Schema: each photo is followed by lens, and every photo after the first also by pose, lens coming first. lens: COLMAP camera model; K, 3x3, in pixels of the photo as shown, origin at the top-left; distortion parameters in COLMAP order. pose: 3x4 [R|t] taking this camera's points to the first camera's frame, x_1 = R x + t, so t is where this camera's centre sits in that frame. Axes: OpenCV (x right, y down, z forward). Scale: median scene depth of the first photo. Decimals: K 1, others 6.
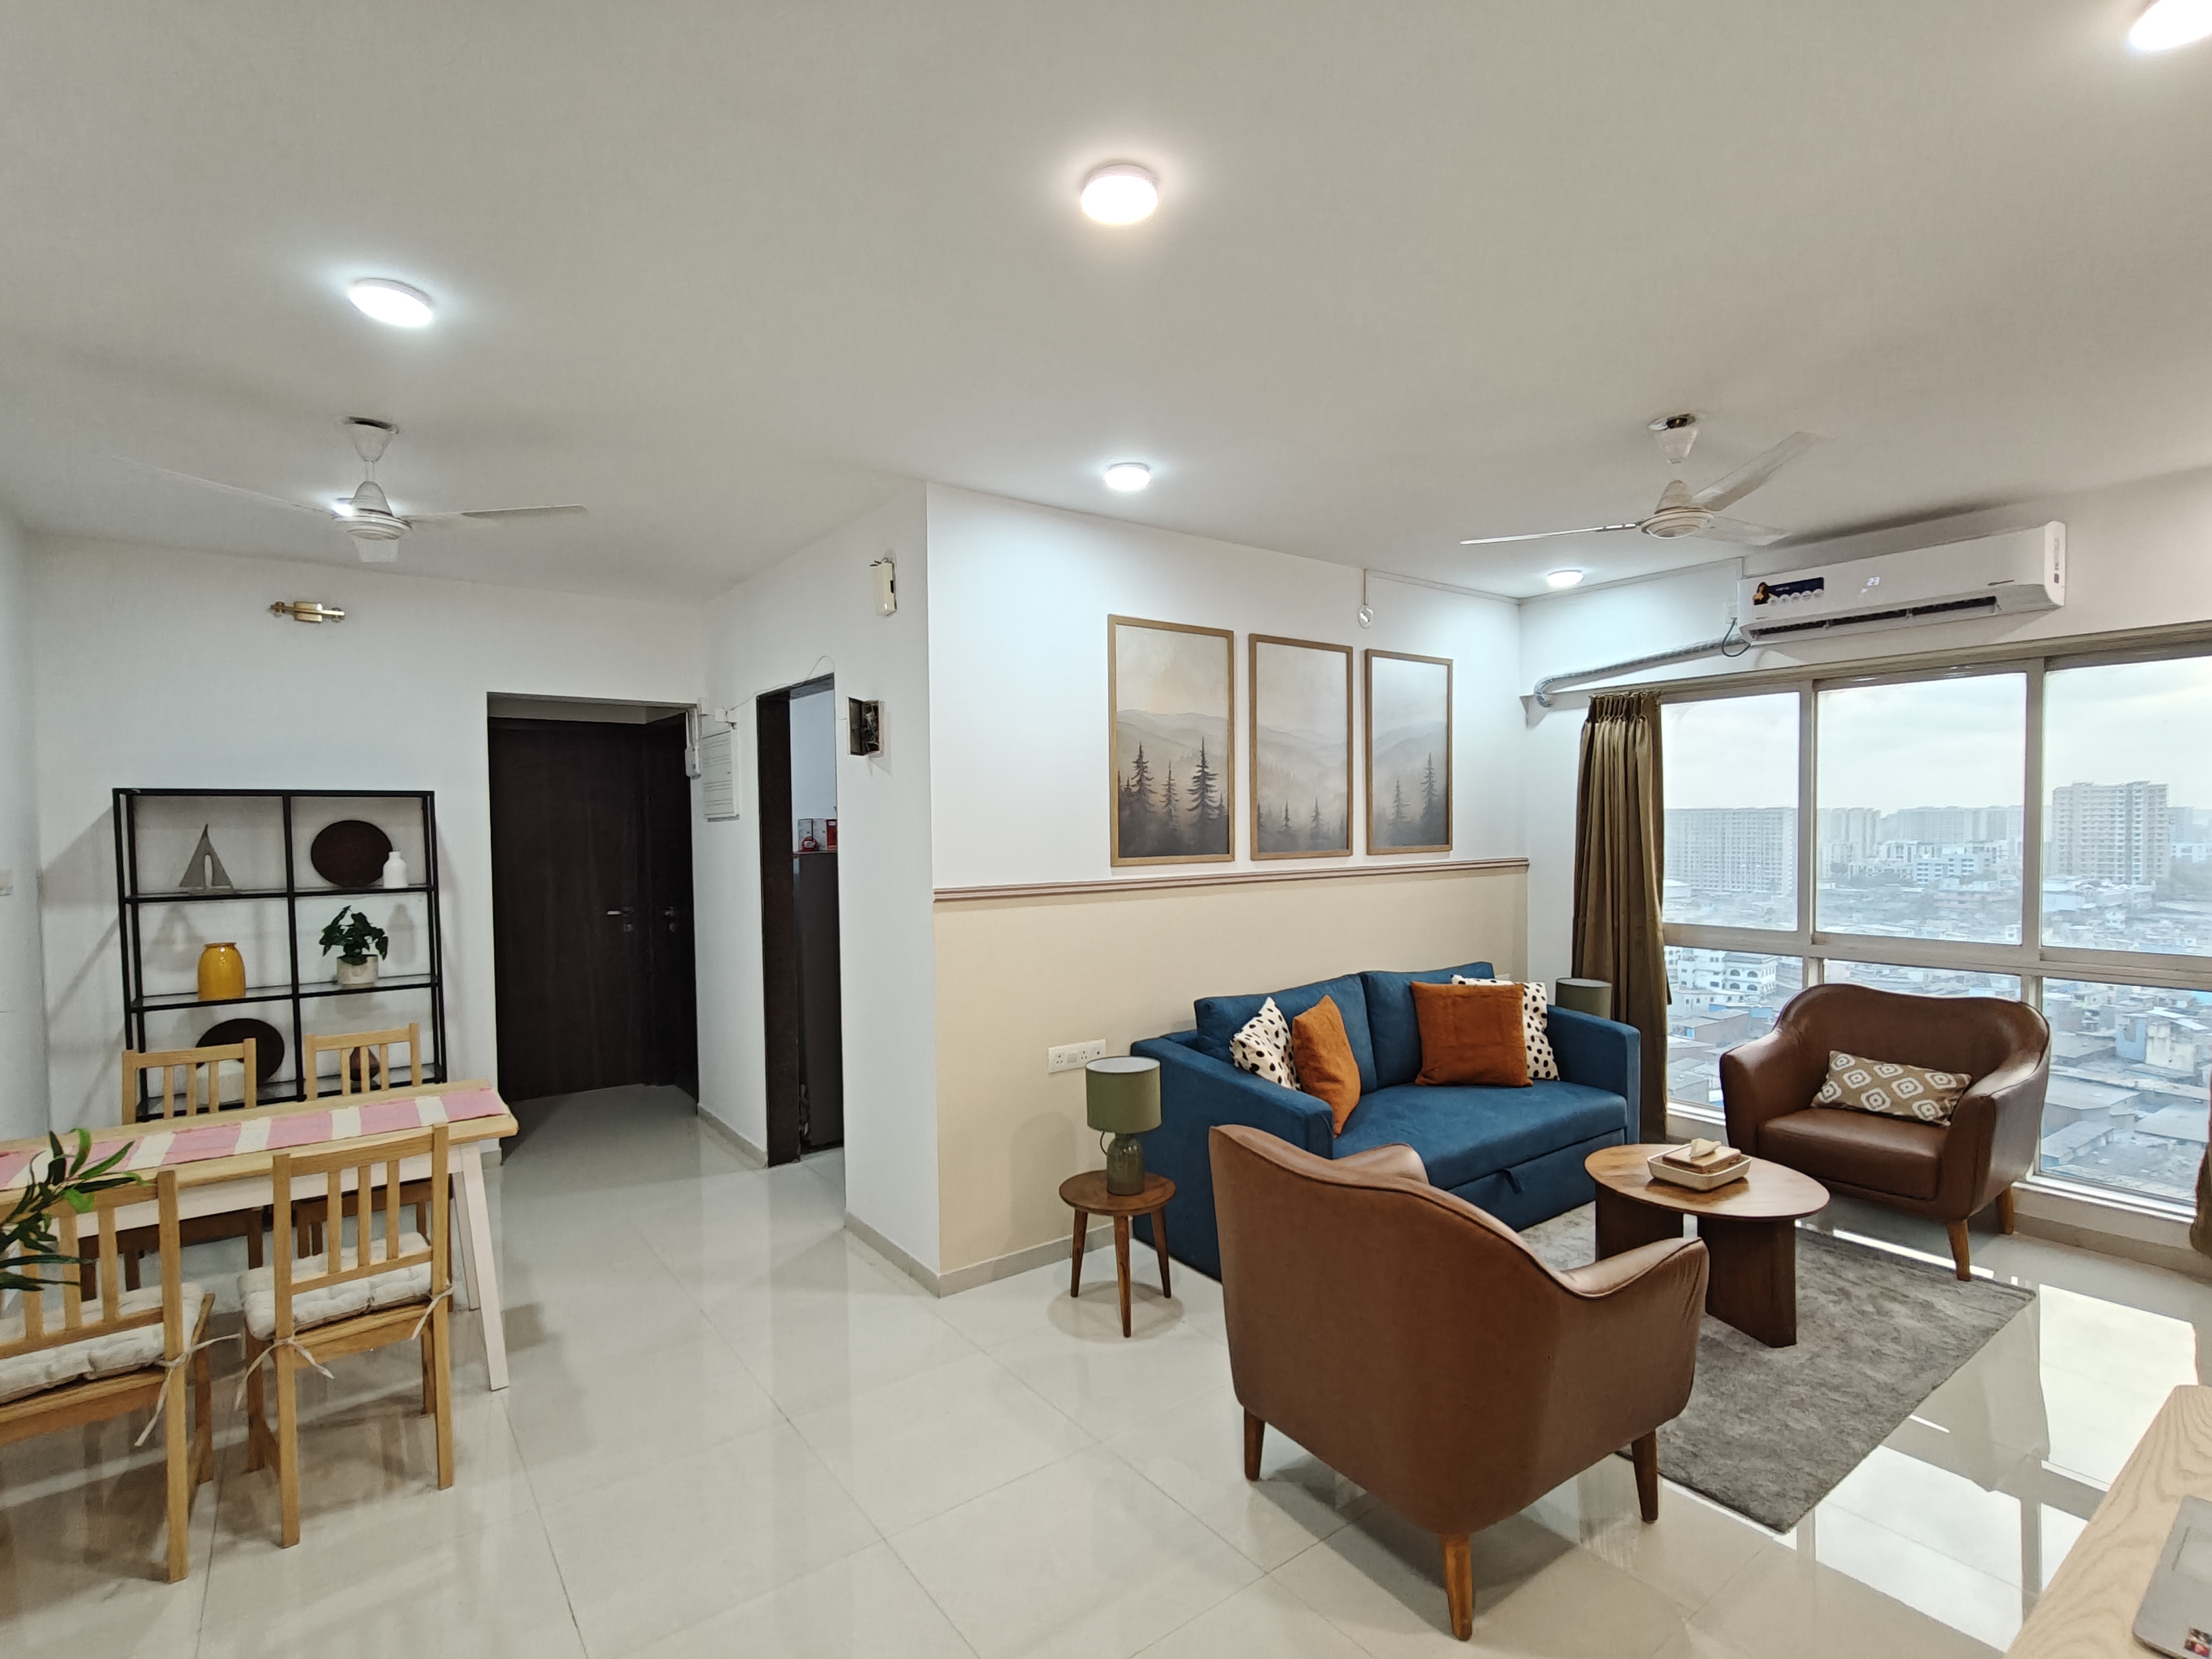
lens RADIAL K [[1060.1, 0, 1098.0], [0, 1060.1, 851.9], [0, 0, 1]] dist [-0.004283, 0.007361]
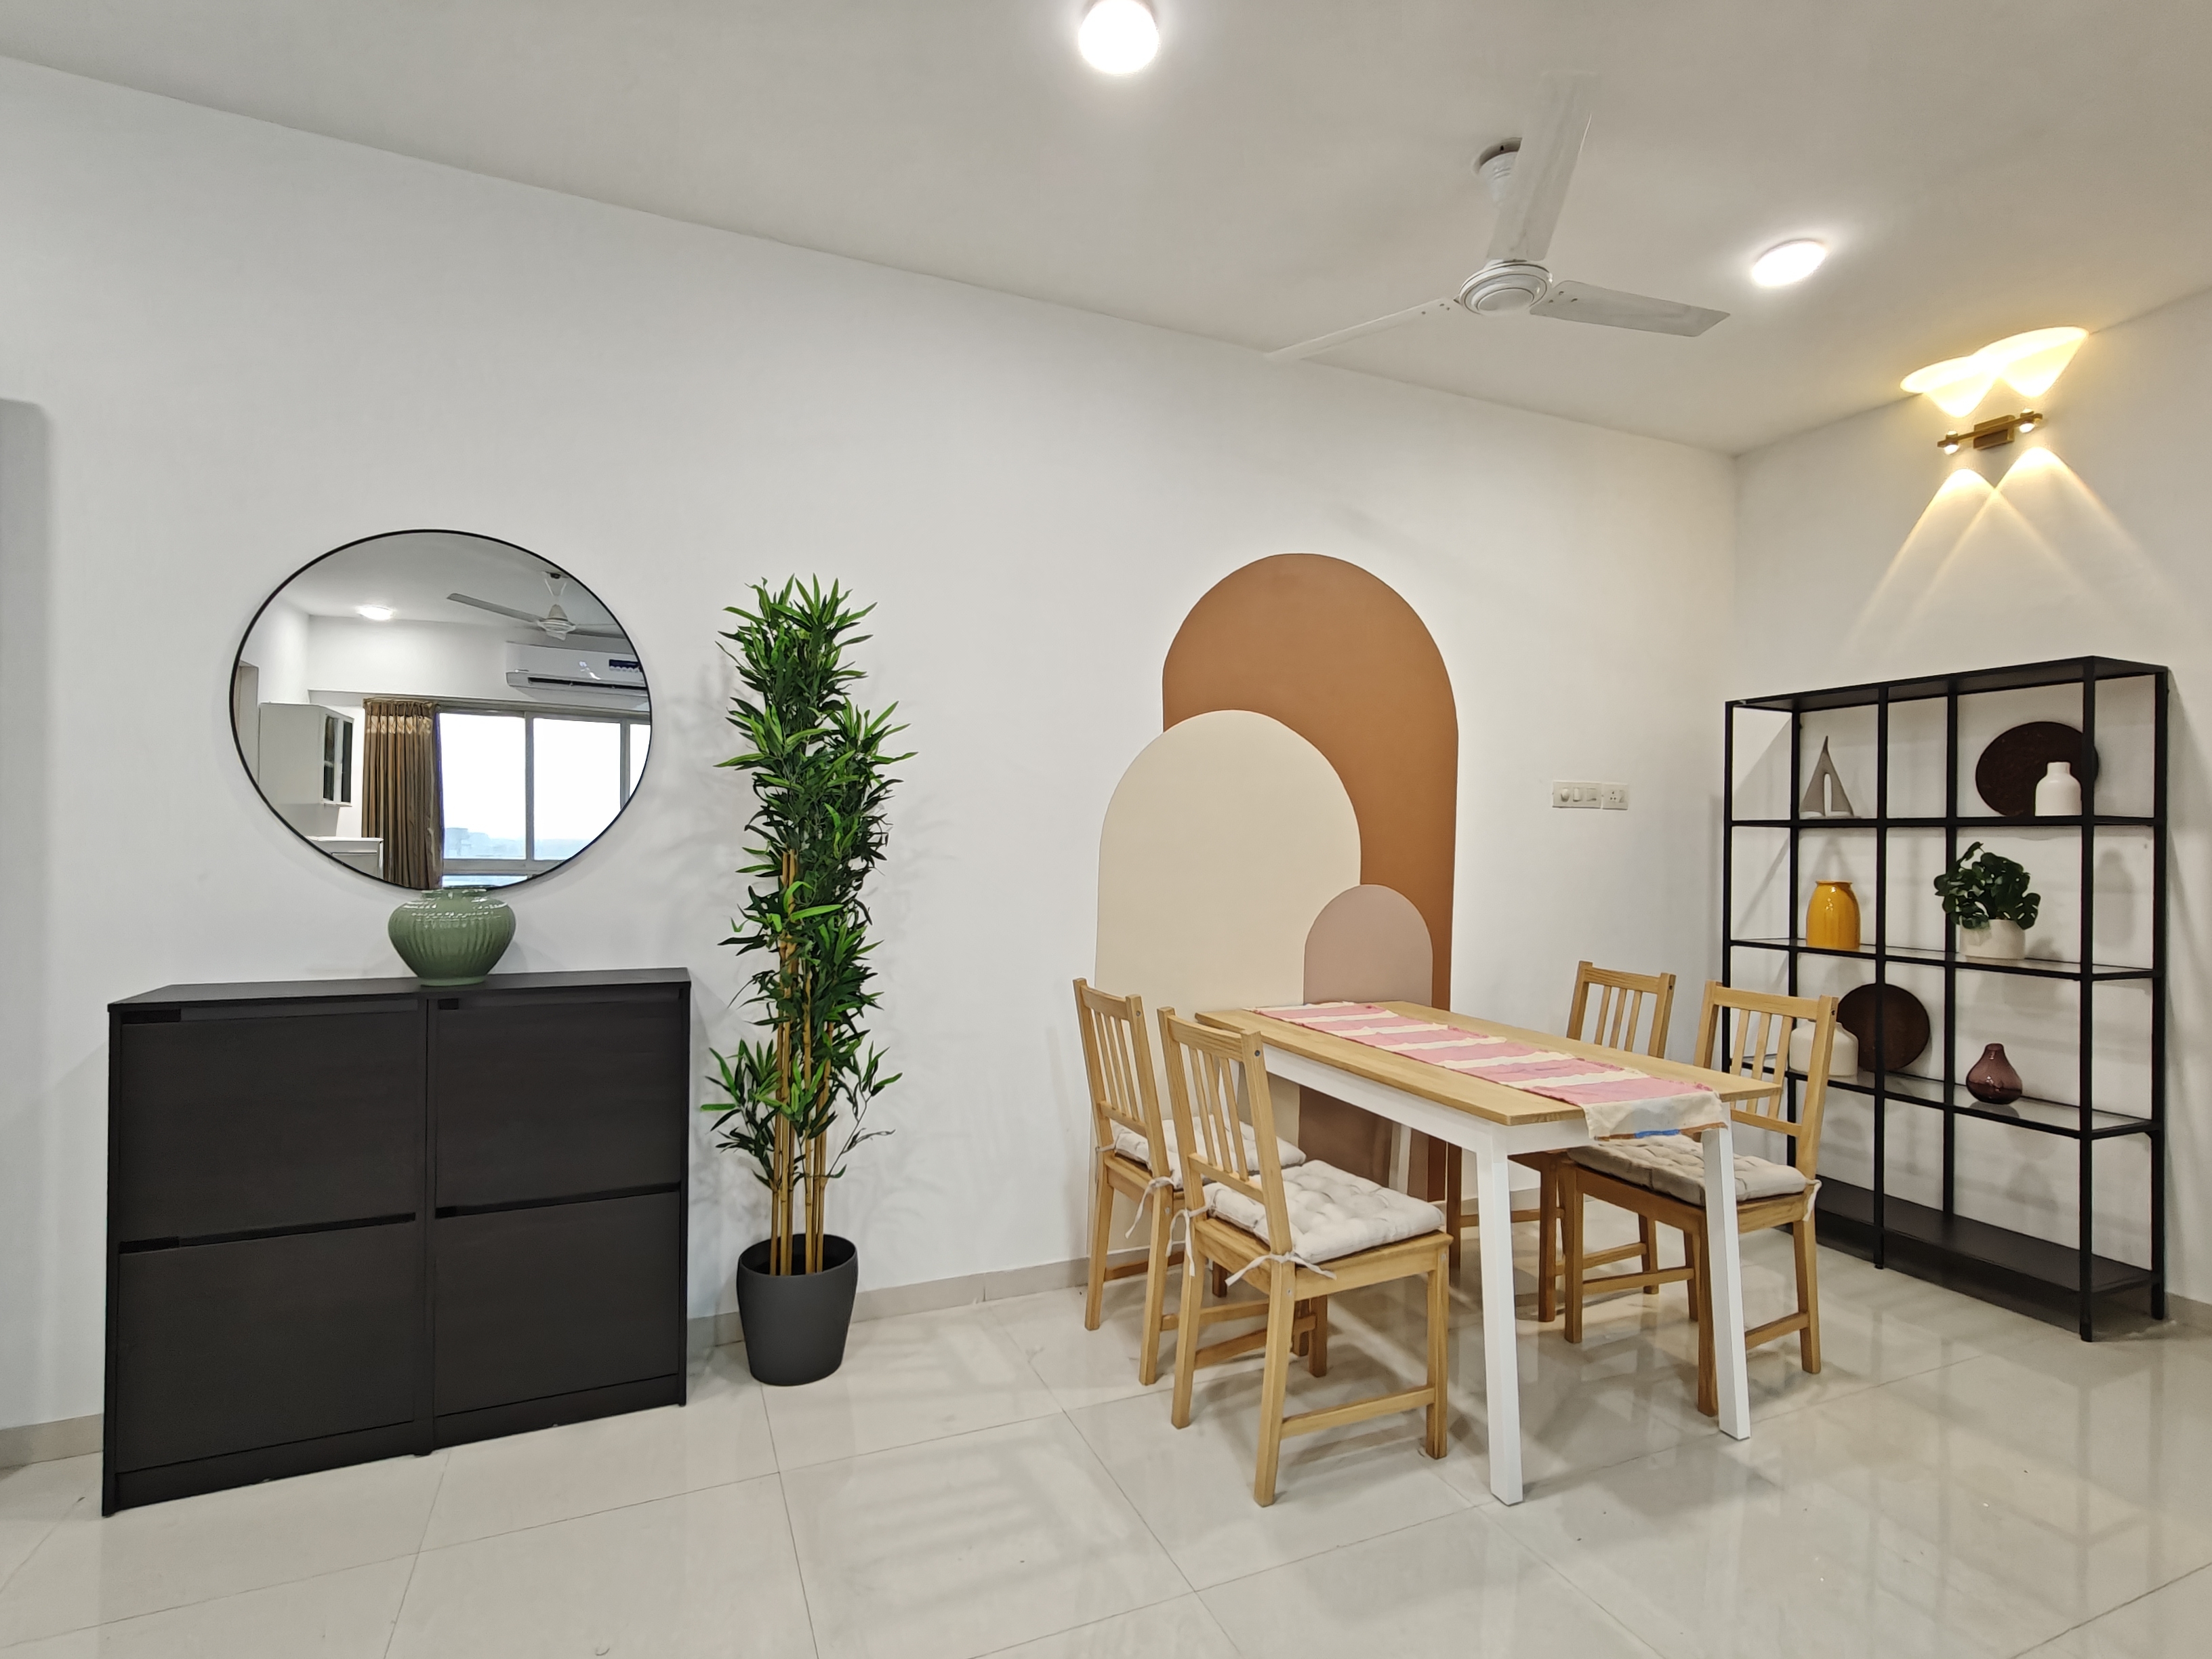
lens RADIAL K [[1060.1, 0, 1098.0], [0, 1060.1, 851.9], [0, 0, 1]] dist [-0.004283, 0.007361]
pose [[-0.234478, 0.012660, -0.972039, 0.097734], [-0.040959, 0.998899, 0.022890, 0.066021], [0.971258, 0.045181, -0.233701, 0.620220]]
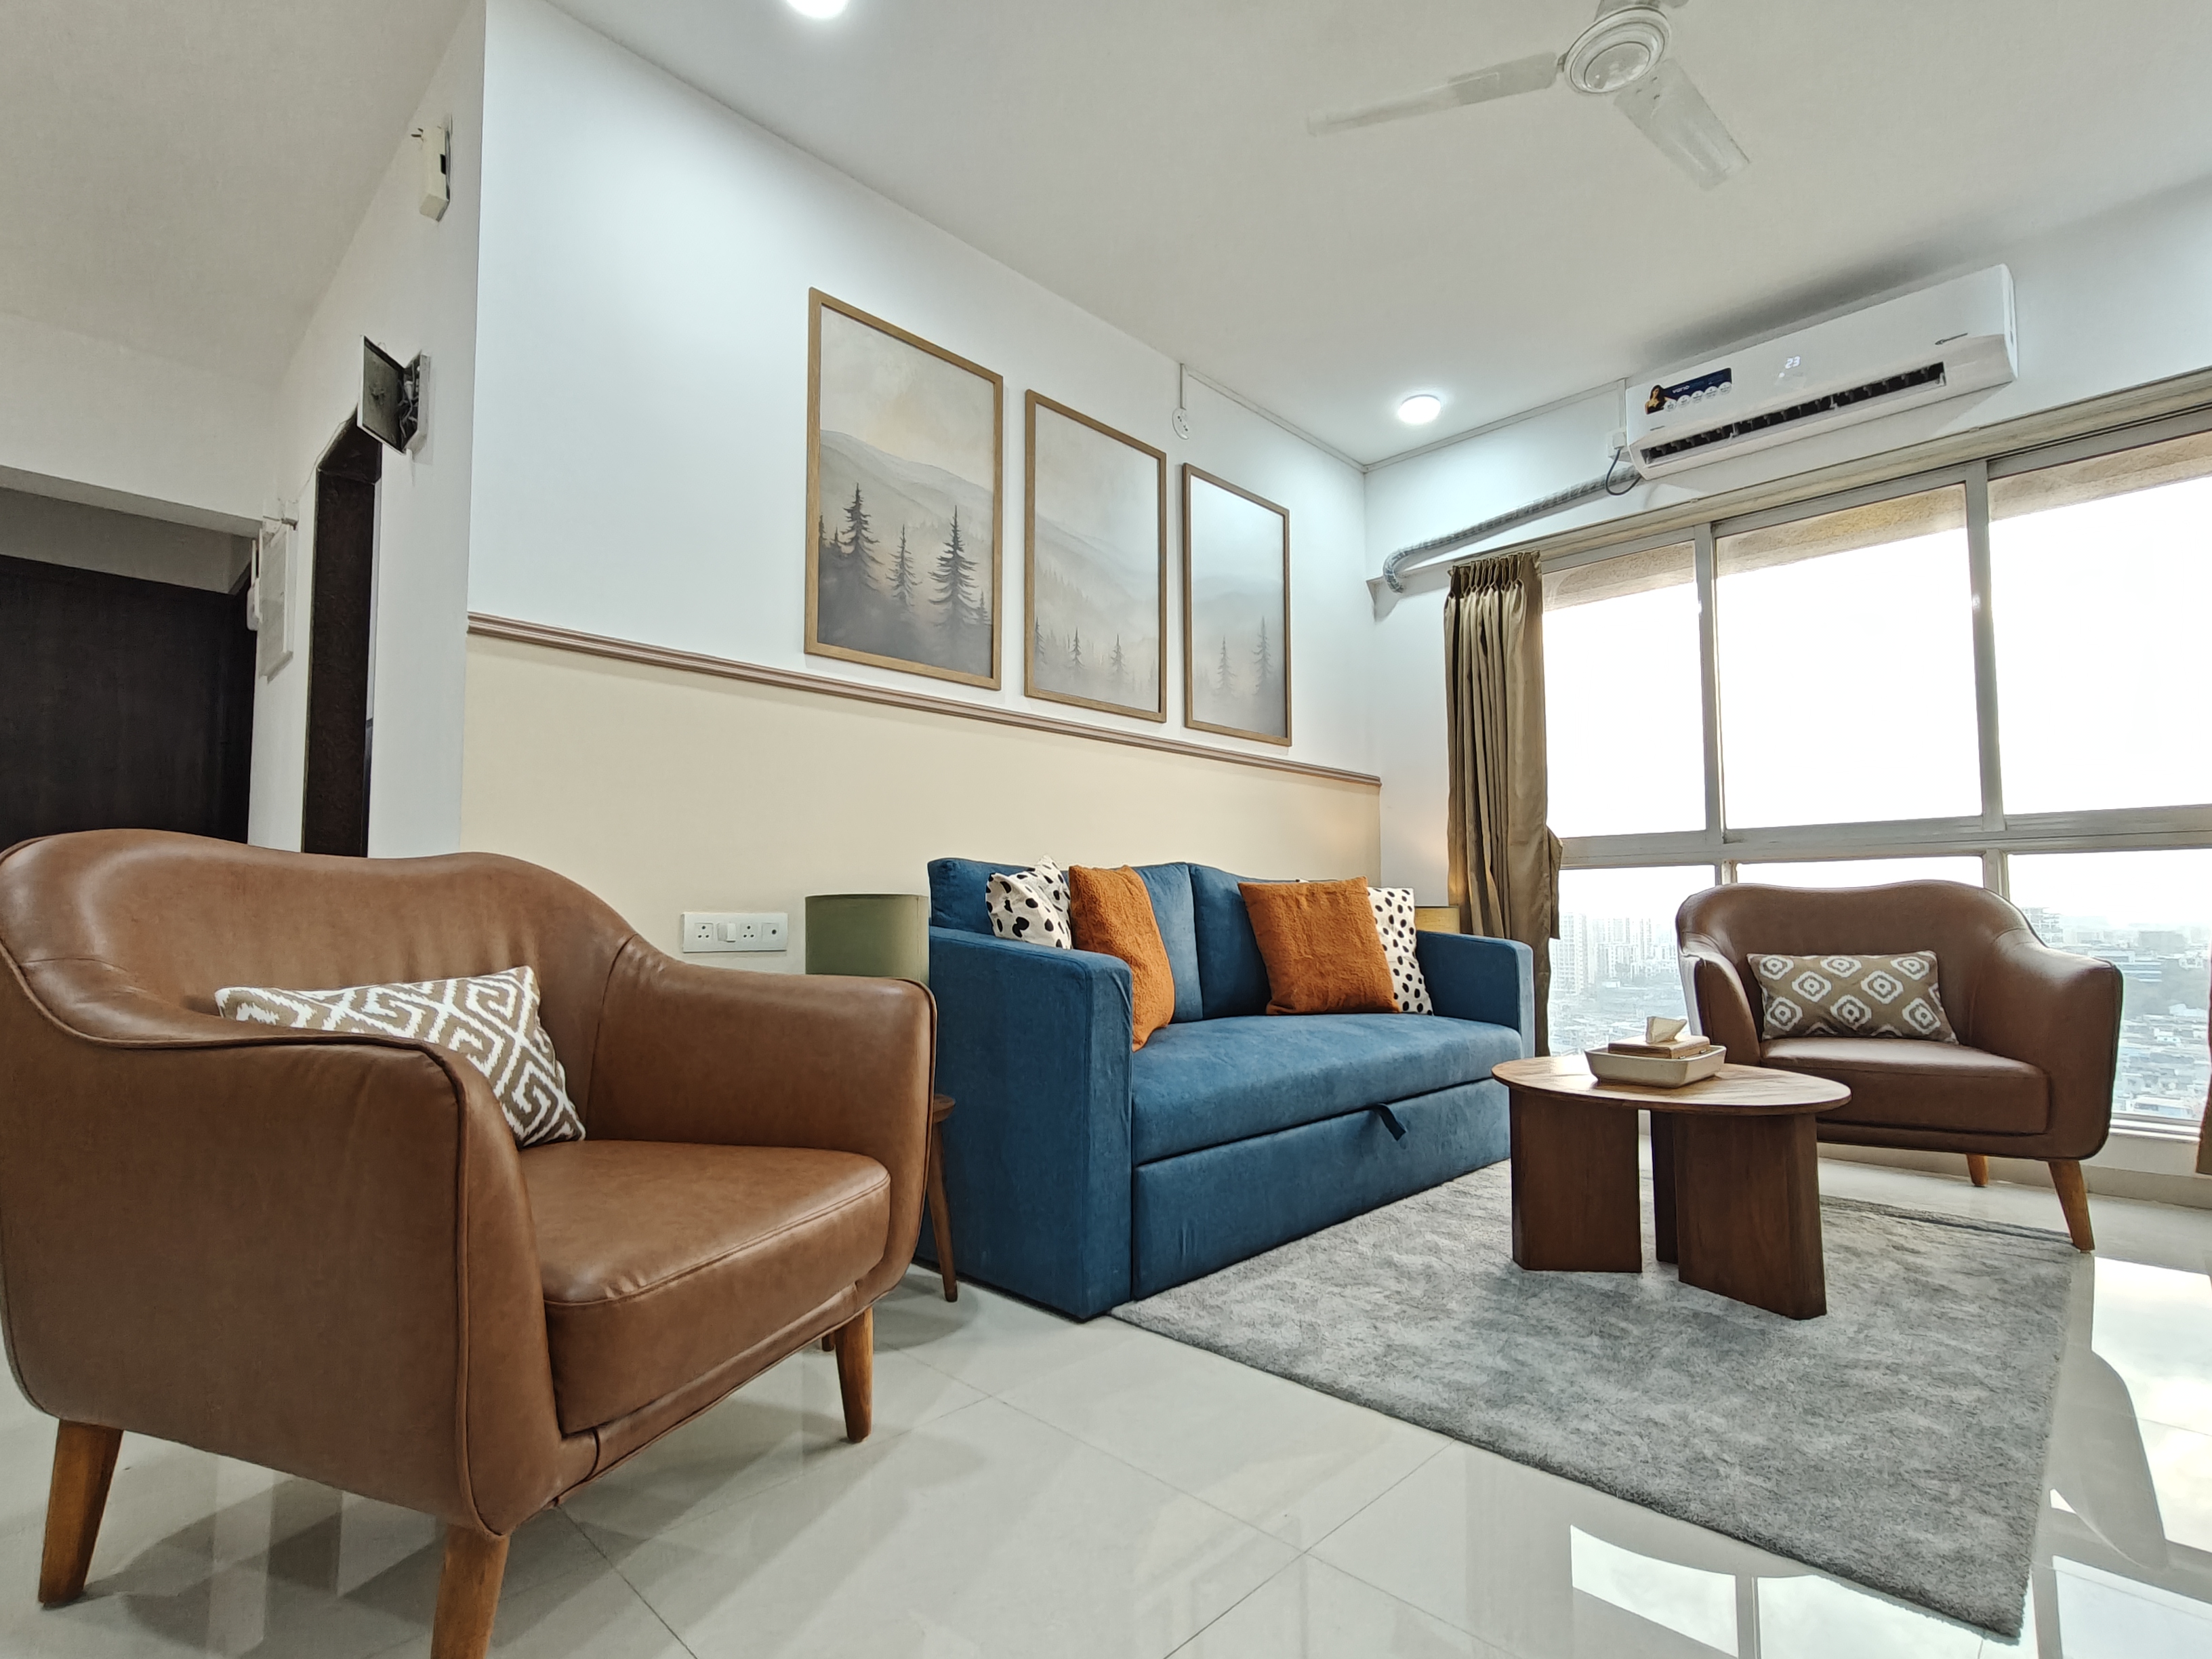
lens RADIAL K [[1060.1, 0, 1098.0], [0, 1060.1, 851.9], [0, 0, 1]] dist [-0.004283, 0.007361]
pose [[0.988212, 0.020029, 0.151774, 0.087361], [-0.005538, 0.995432, -0.095309, 0.182686], [-0.152990, 0.093345, 0.983809, 0.299617]]
